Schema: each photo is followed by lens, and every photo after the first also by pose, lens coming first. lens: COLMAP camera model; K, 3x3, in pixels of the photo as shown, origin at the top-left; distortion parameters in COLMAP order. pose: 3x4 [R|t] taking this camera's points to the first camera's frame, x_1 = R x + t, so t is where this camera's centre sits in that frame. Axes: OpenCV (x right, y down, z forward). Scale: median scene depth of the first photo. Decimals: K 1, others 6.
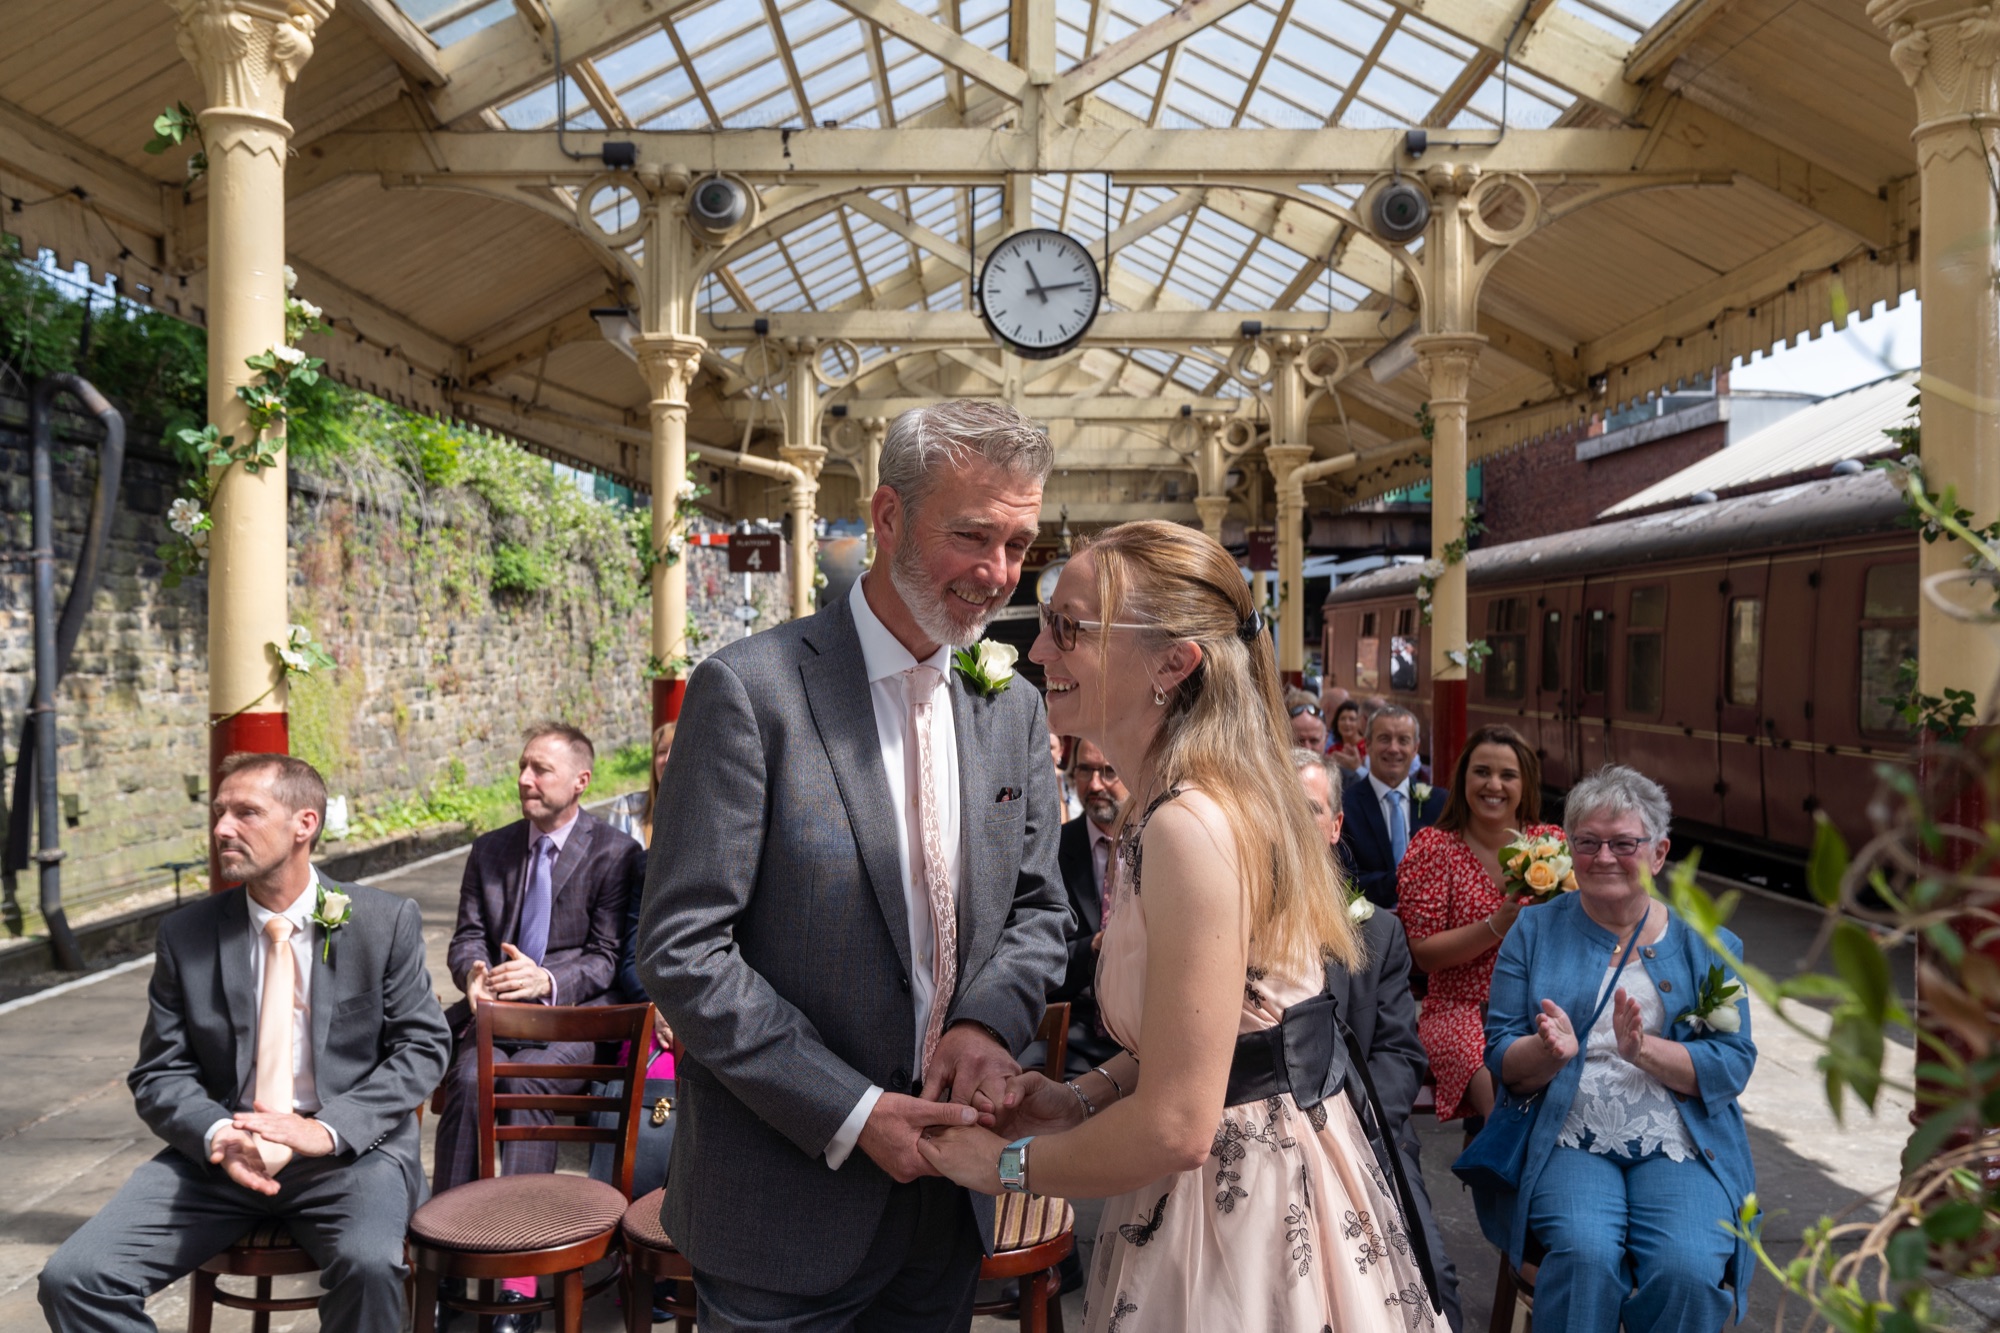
lens RADIAL K [[1555.0, 0, 1000.0], [0, 1555.0, 666.5], [0, 0, 1]] dist [-0.004491, 0.001735]
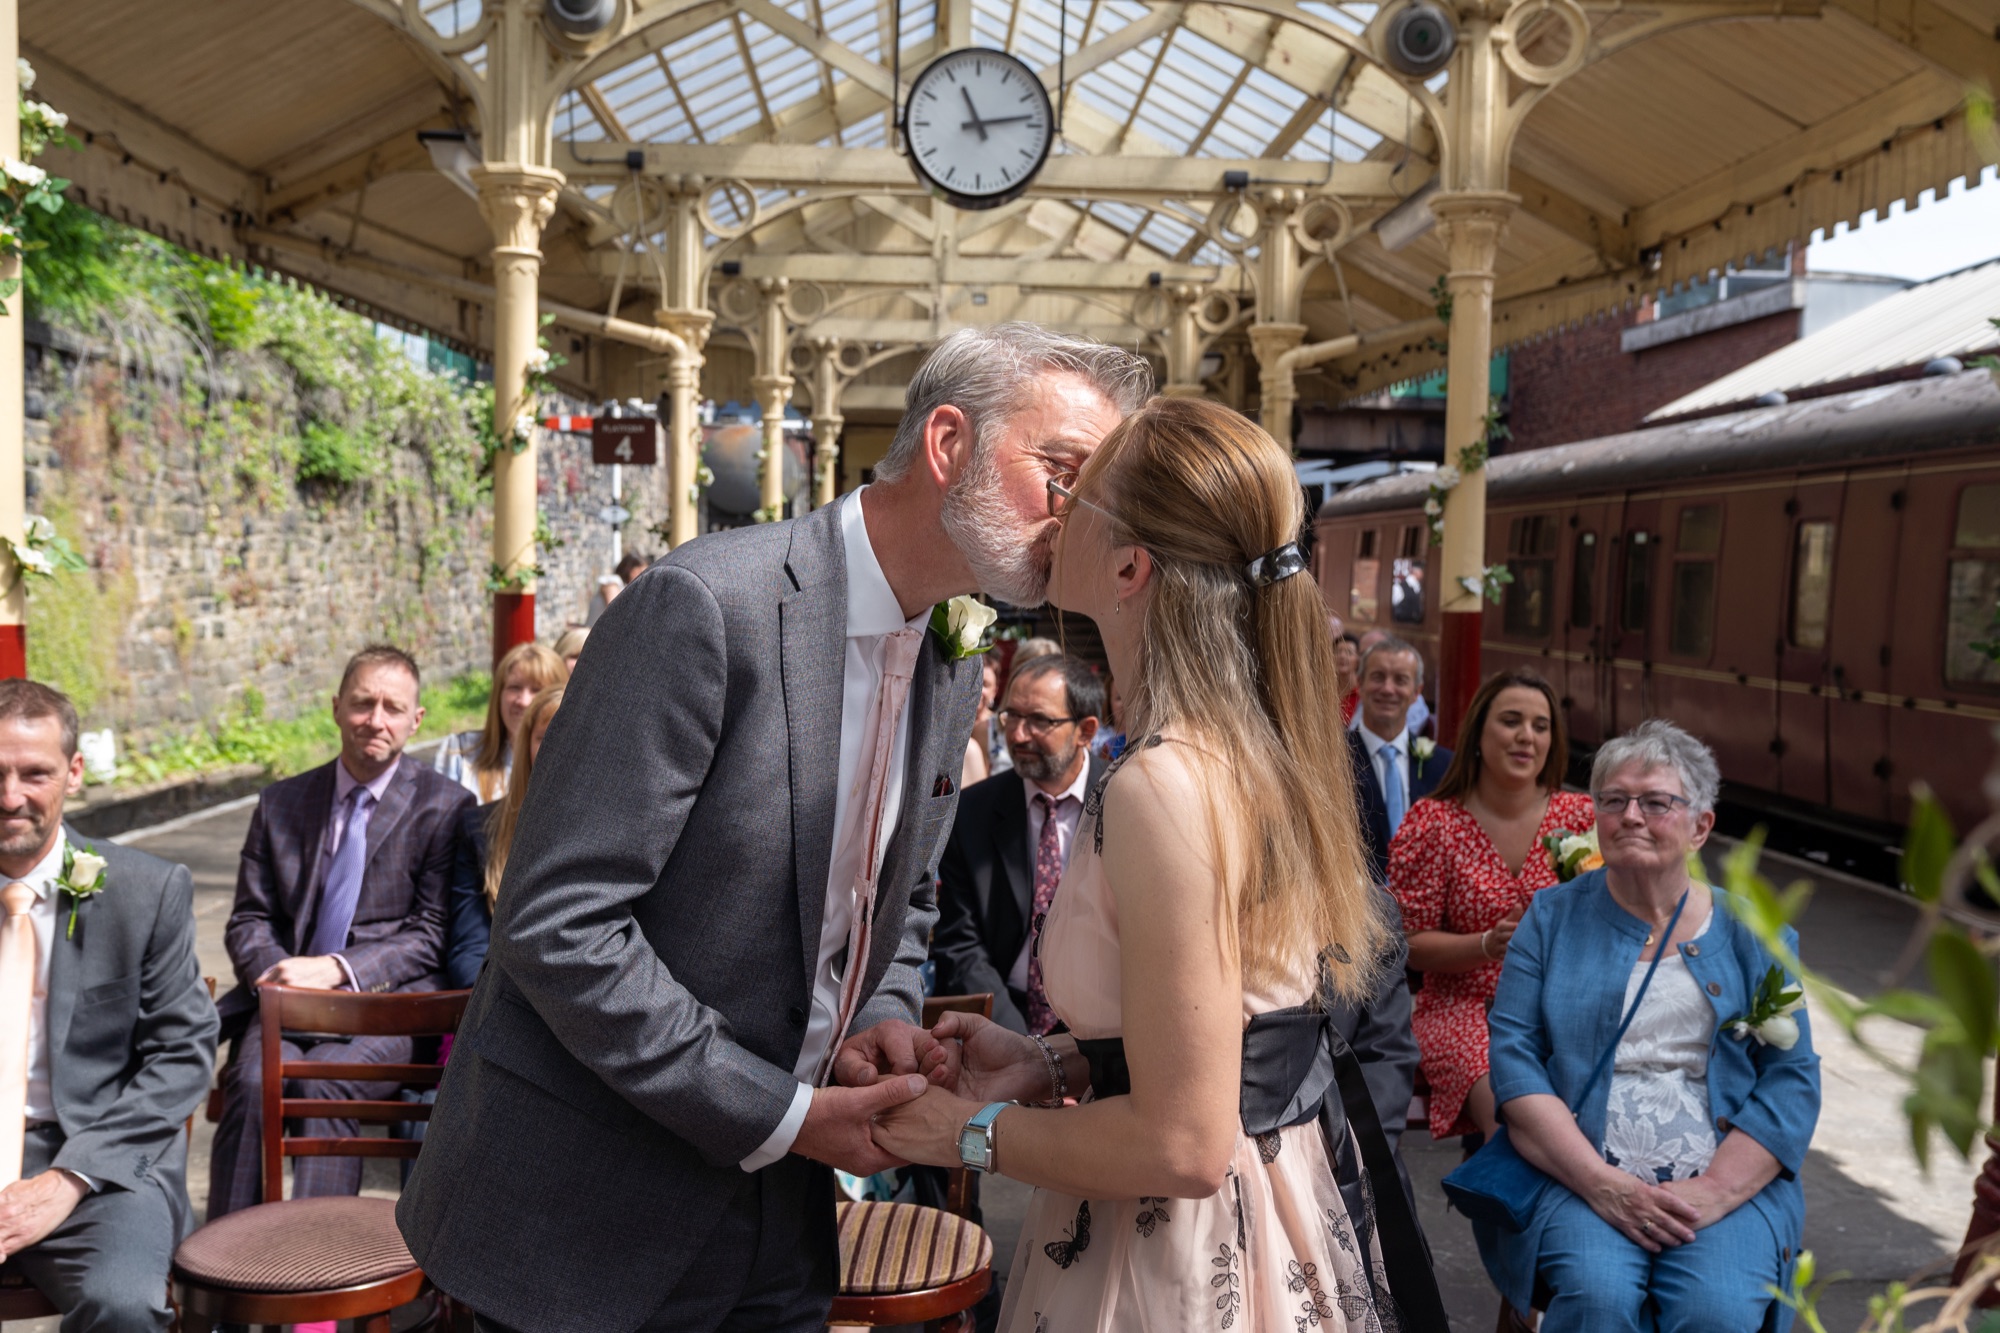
lens RADIAL K [[1876.9, 0, 1000.0], [0, 1876.9, 666.5], [0, 0, 1]] dist [0.015734, -0.006973]
pose [[0.999010, 0.017530, 0.040886, 0.000841], [-0.019249, 0.998931, 0.042022, 0.000114], [-0.040105, -0.042767, 0.998280, 0.002320]]
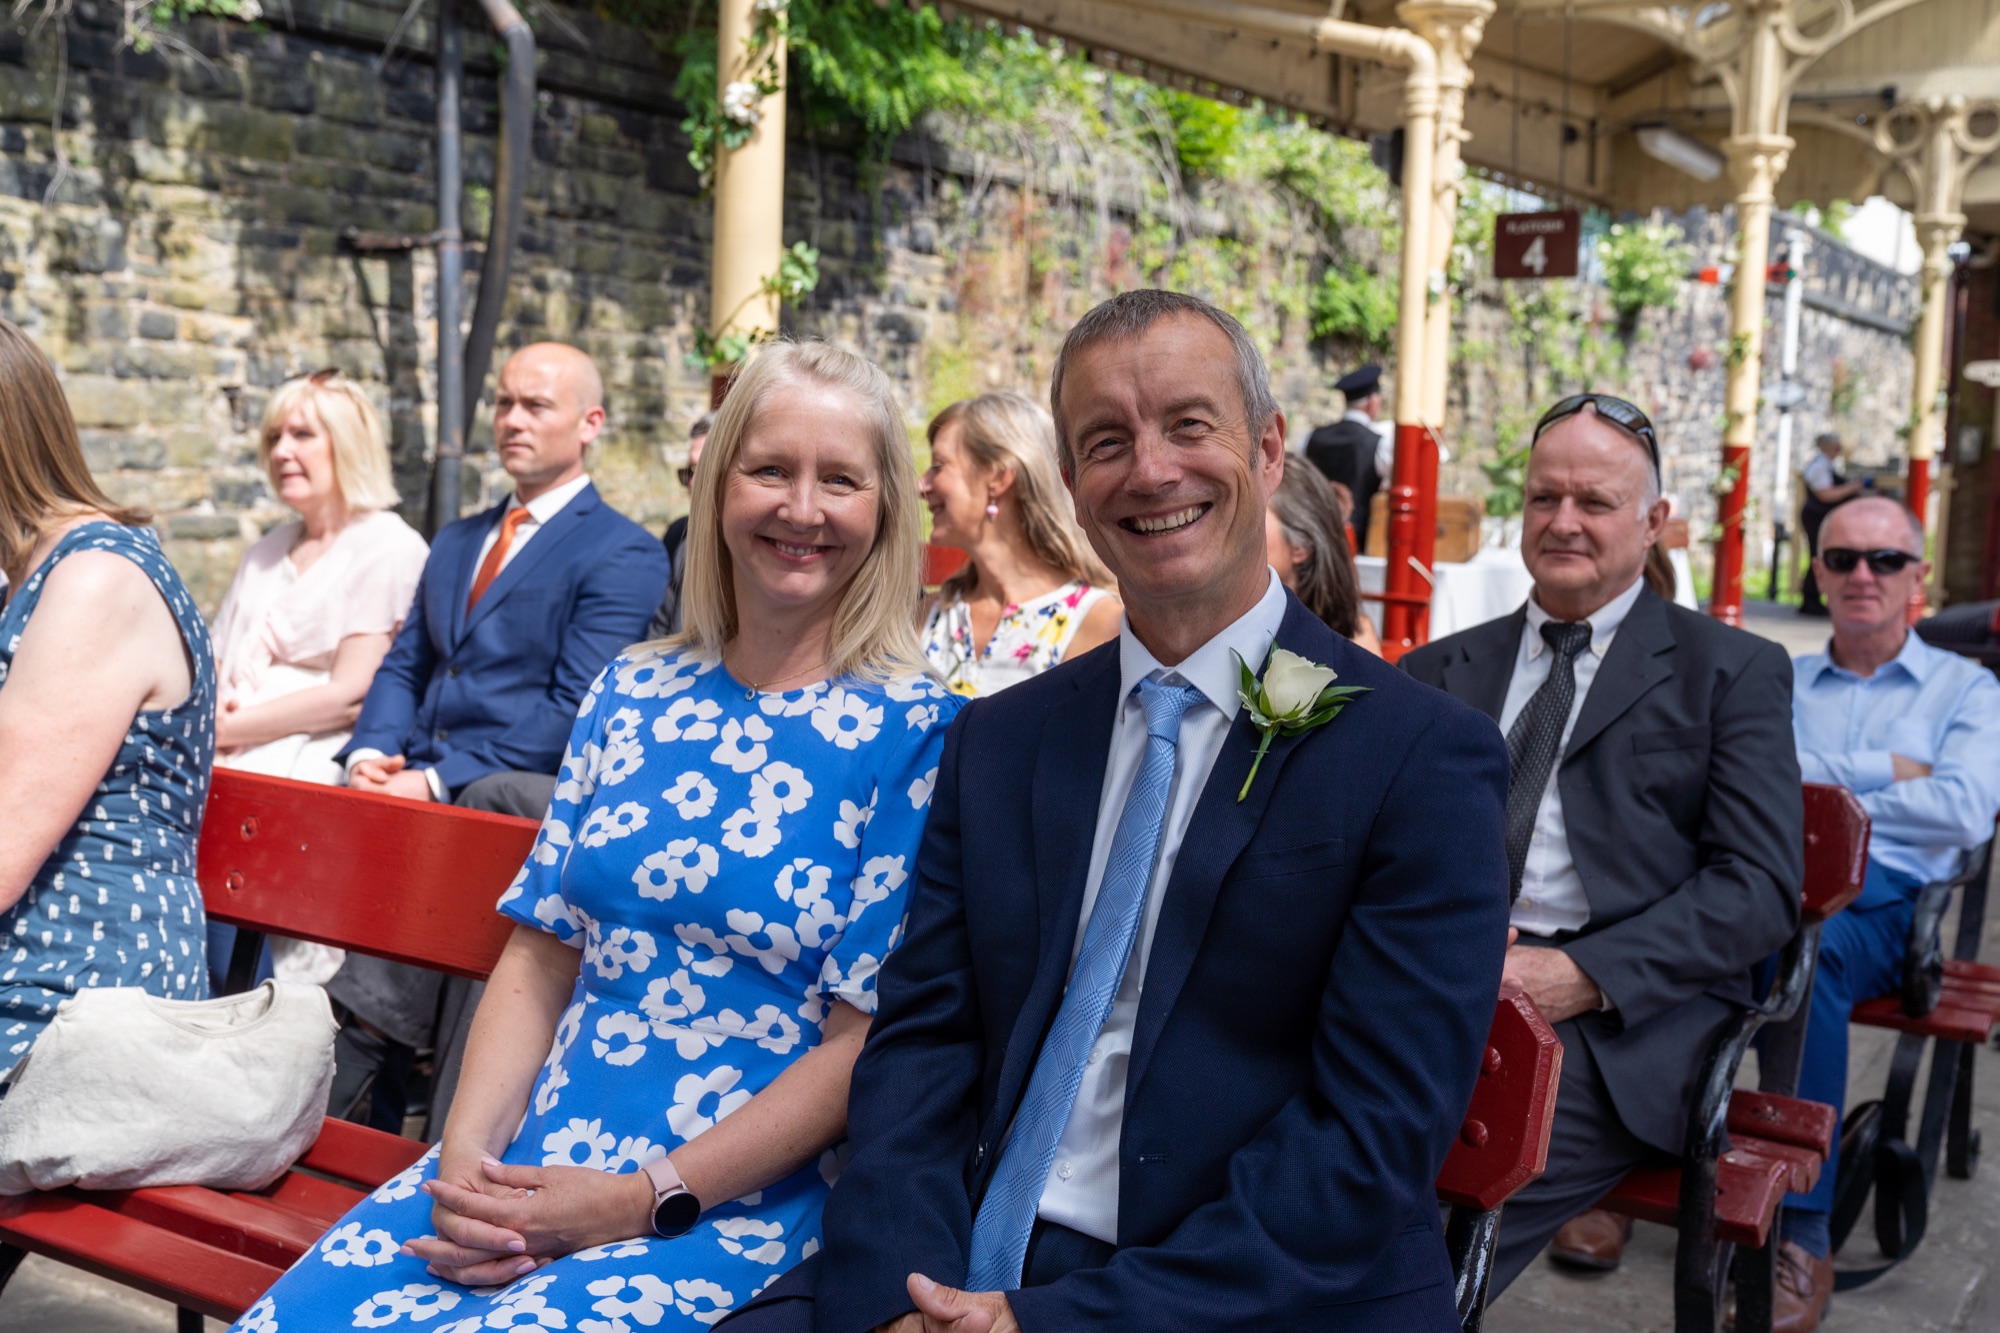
lens RADIAL K [[2153.1, 0, 1031.1], [0, 2153.1, 666.6], [0, 0, 1]] dist [0.017343, -0.010406]
pose [[0.844253, 0.086515, -0.528915, 0.122173], [-0.042938, 0.994631, 0.094155, 0.015548], [0.534221, -0.056781, 0.843435, 0.221707]]
